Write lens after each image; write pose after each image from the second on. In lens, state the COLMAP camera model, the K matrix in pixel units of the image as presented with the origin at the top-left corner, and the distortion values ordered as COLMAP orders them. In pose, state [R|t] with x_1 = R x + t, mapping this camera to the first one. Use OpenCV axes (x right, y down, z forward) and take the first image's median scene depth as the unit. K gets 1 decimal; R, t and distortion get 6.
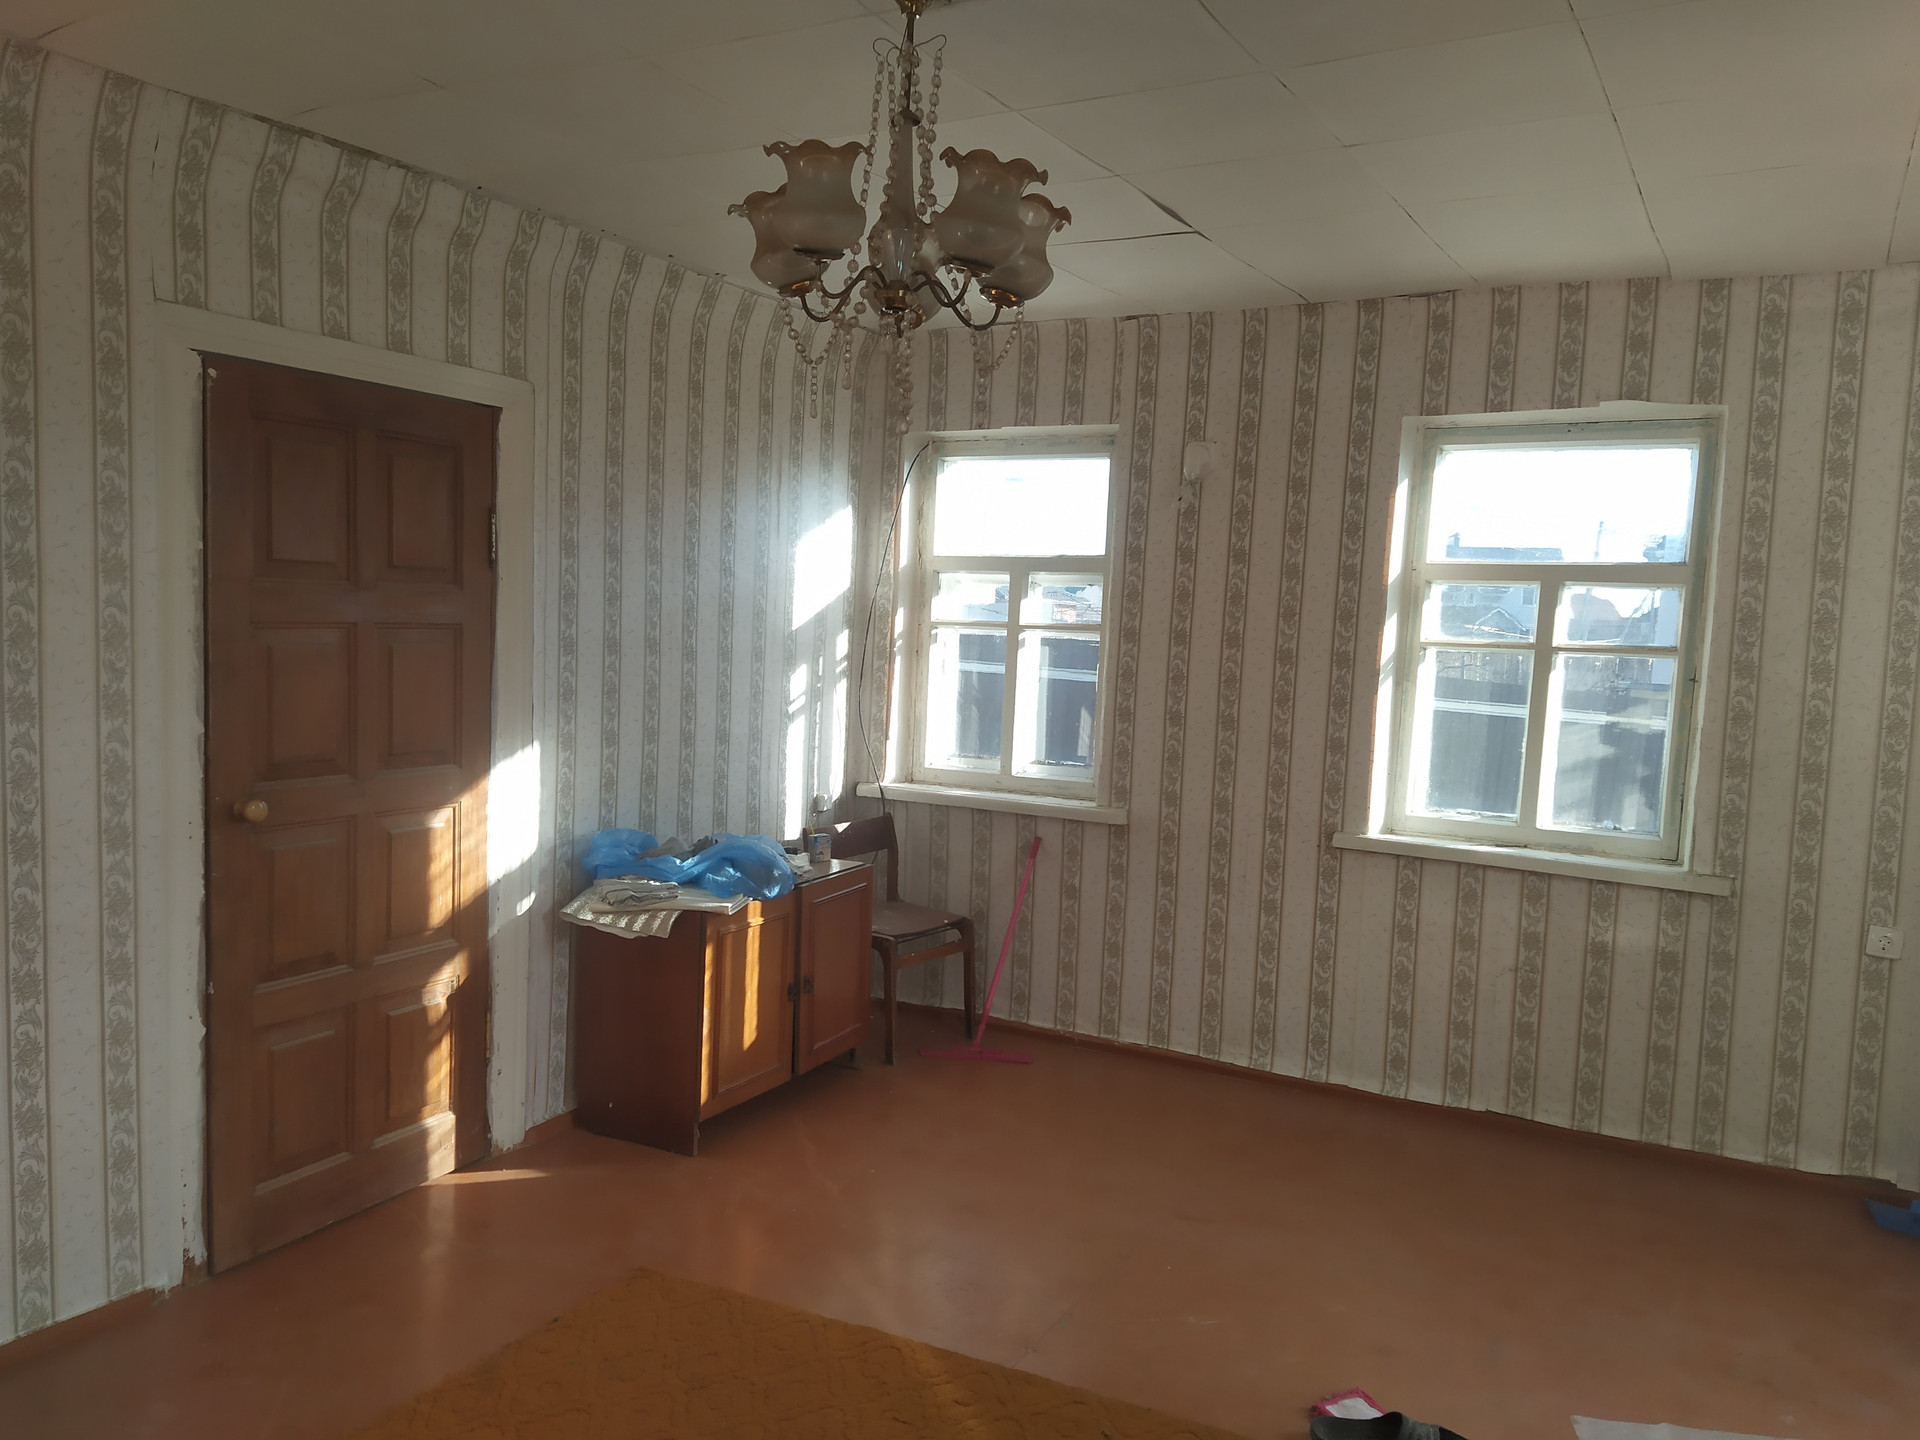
lens RADIAL K [[1401.9, 0, 952.4], [0, 1401.9, 733.2], [0, 0, 1]] dist [0.032493, -0.038383]
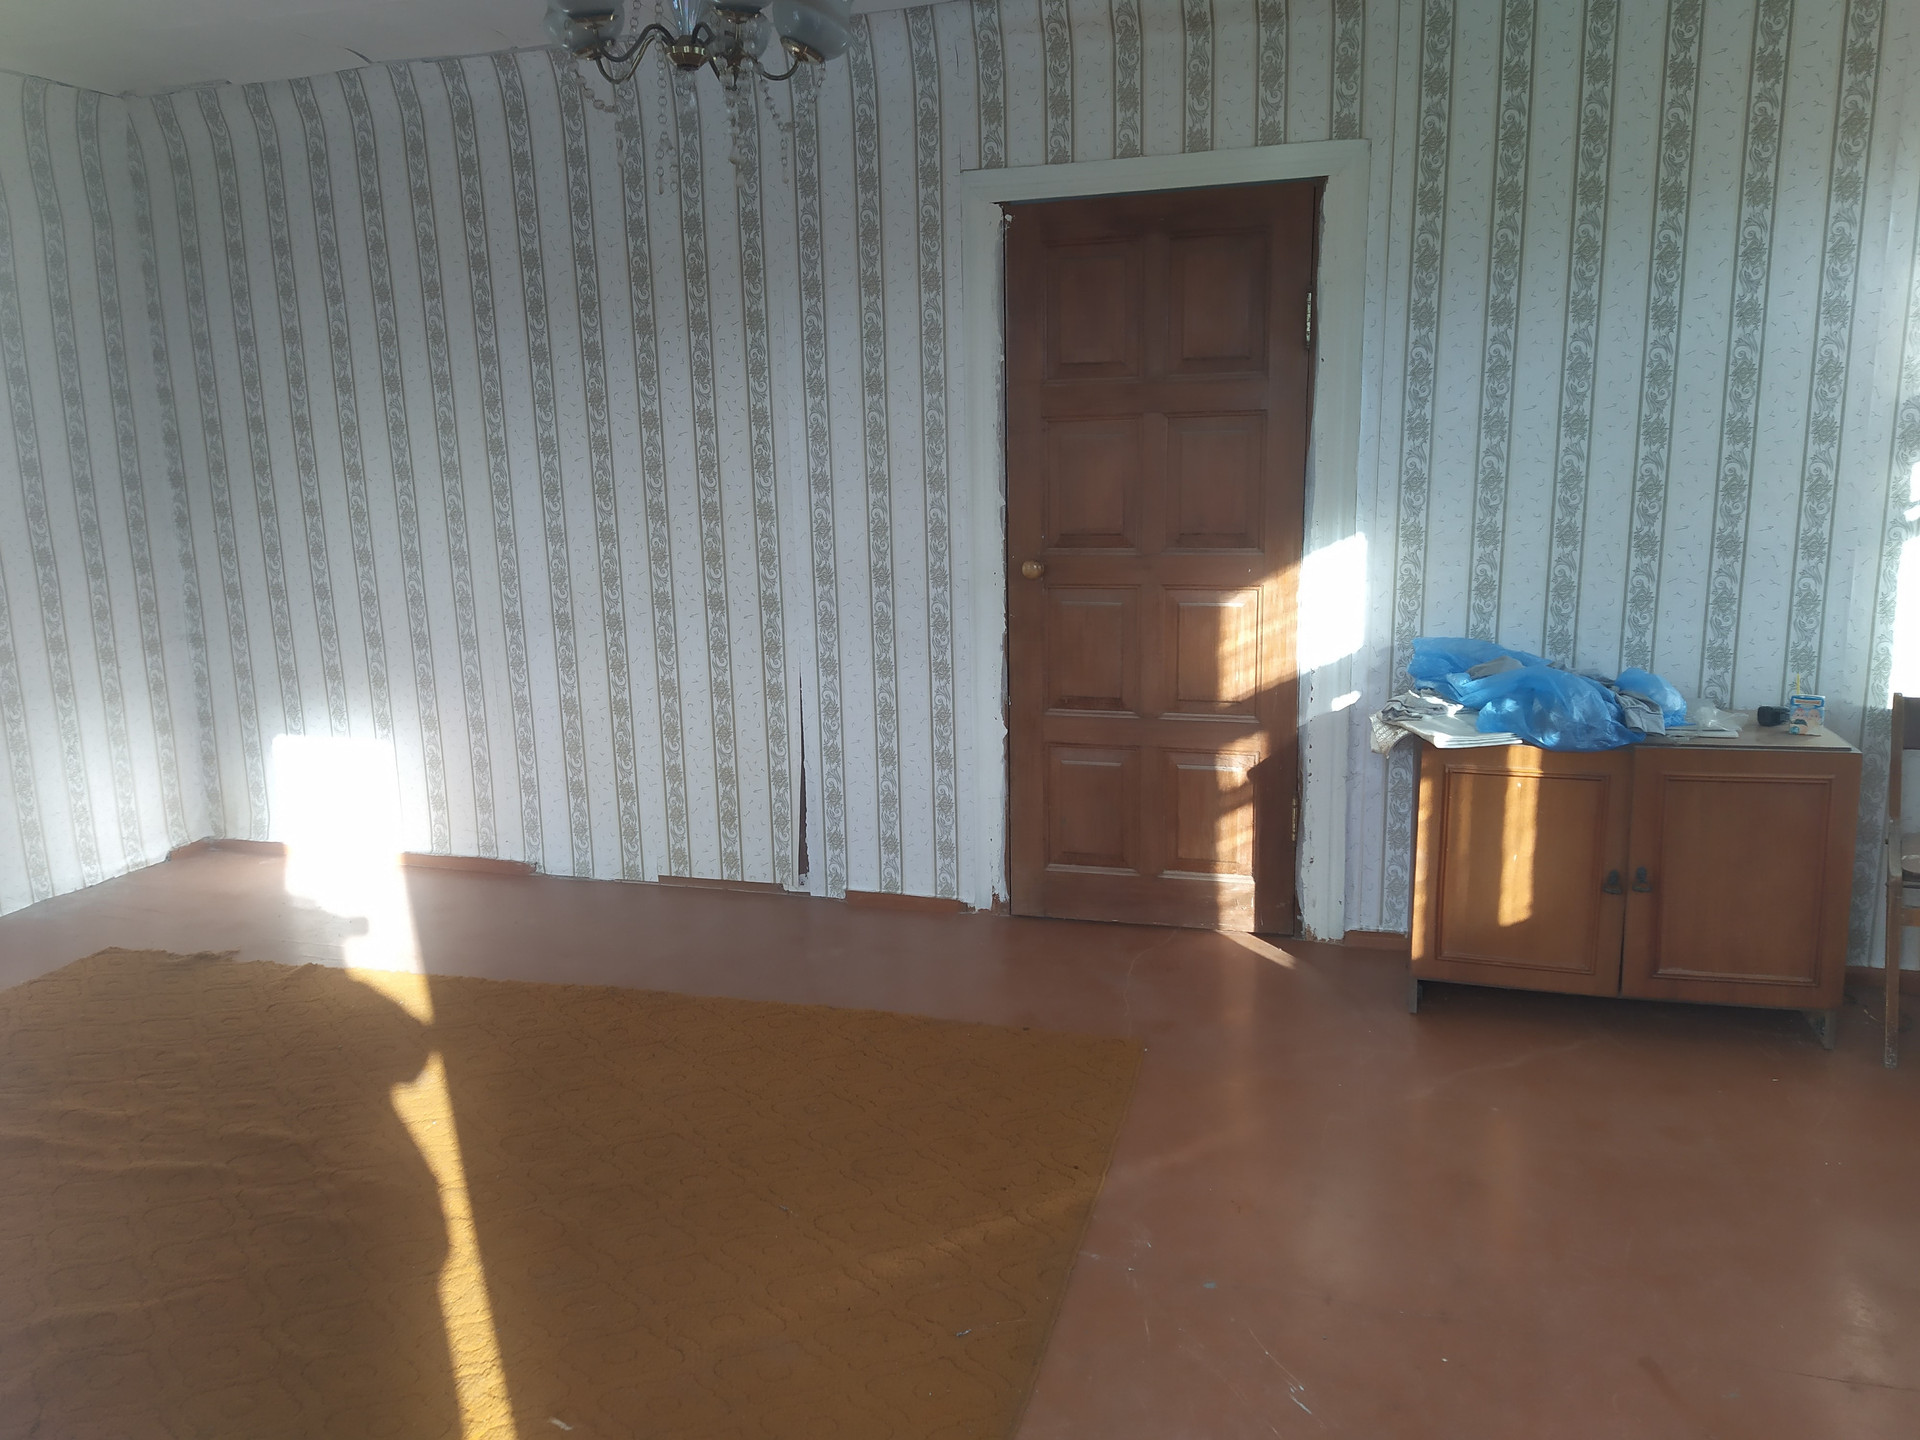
lens RADIAL K [[1401.9, 0, 949.8], [0, 1401.9, 710.8], [0, 0, 1]] dist [0.032493, -0.038383]
pose [[0.195557, 0.153633, -0.968584, 0.595314], [-0.051919, 0.987890, 0.146212, 0.000596], [0.979317, 0.021695, 0.201165, 0.550220]]
